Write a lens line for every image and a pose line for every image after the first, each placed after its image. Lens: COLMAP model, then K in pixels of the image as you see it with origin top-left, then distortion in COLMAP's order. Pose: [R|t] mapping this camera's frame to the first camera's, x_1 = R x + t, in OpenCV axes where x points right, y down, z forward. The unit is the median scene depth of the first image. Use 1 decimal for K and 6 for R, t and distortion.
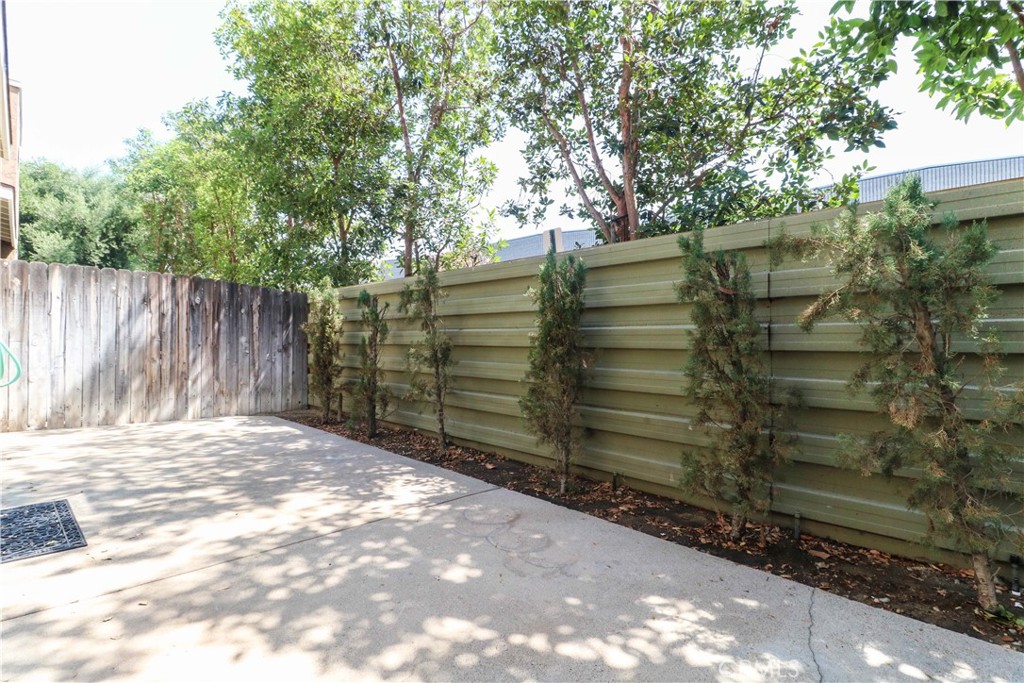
lens RADIAL K [[460.4, 0, 512.4], [0, 460.4, 337.1], [0, 0, 1]] dist [-0.011498, -0.001049]
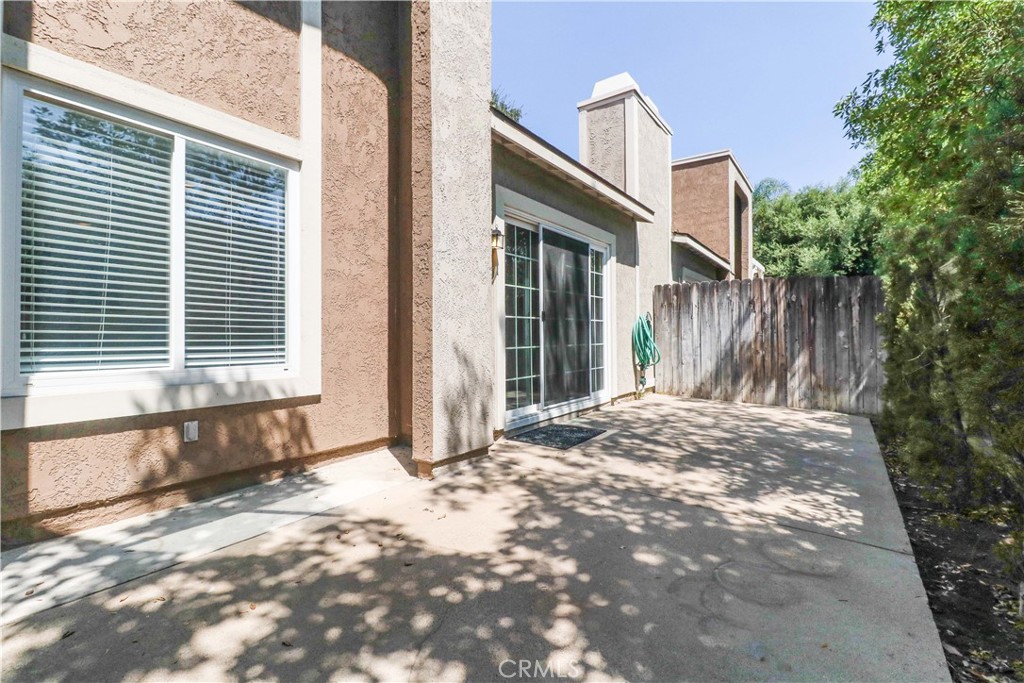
lens RADIAL K [[460.4, 0, 511.8], [0, 460.4, 340.5], [0, 0, 1]] dist [-0.011498, -0.001049]
pose [[0.123049, 0.003250, -0.992395, 0.521518], [0.009988, 0.999940, 0.004513, 0.013928], [0.992350, -0.010467, 0.123009, 0.353238]]
